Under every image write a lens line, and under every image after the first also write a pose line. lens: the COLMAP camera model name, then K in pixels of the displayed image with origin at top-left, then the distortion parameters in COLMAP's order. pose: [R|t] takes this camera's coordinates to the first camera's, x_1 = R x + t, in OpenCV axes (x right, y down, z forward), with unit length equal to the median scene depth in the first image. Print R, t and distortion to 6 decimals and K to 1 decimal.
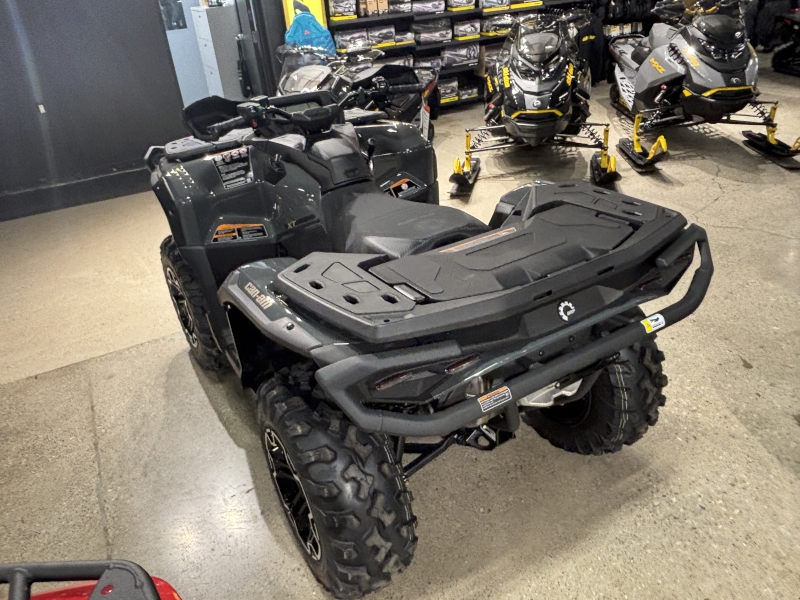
lens RADIAL K [[586.4, 0, 400.0], [0, 586.4, 300.0], [0, 0, 1]] dist [0.007731, -0.001153]
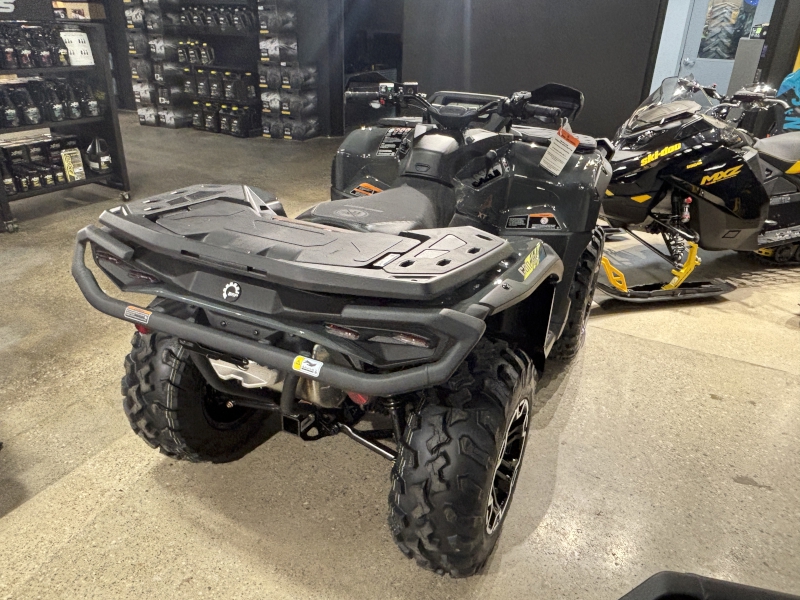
lens RADIAL K [[586.4, 0, 400.0], [0, 586.4, 300.0], [0, 0, 1]] dist [0.007731, -0.001153]
pose [[0.540484, 0.443530, -0.714953, 0.345898], [-0.472005, 0.863288, 0.178728, -0.084768], [0.696482, 0.240862, 0.675942, 0.153603]]
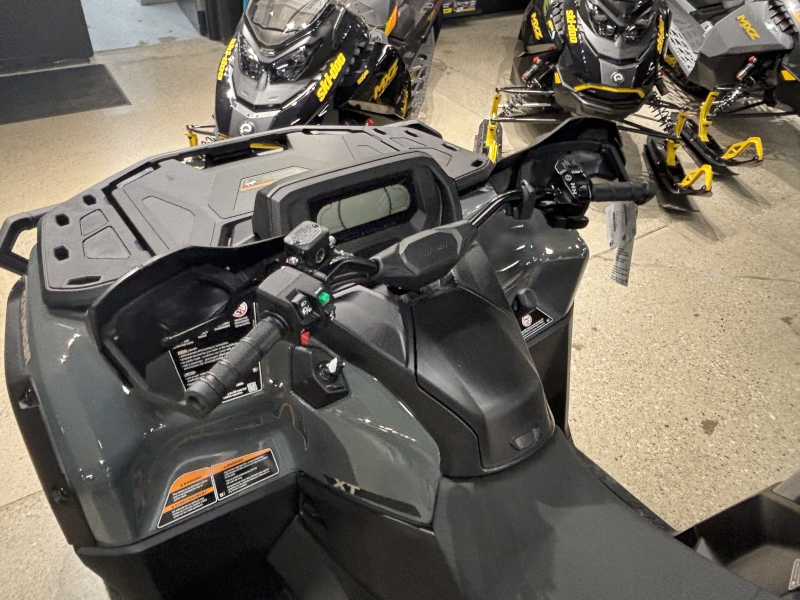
lens RADIAL K [[596.2, 0, 400.0], [0, 596.2, 300.0], [0, 0, 1]] dist [-0.005719, 0.002146]
pose [[0.986592, 0.058187, 0.152480, -0.110664], [-0.085355, 0.980287, 0.178191, -0.174879], [-0.139105, -0.188817, 0.972110, 0.291280]]
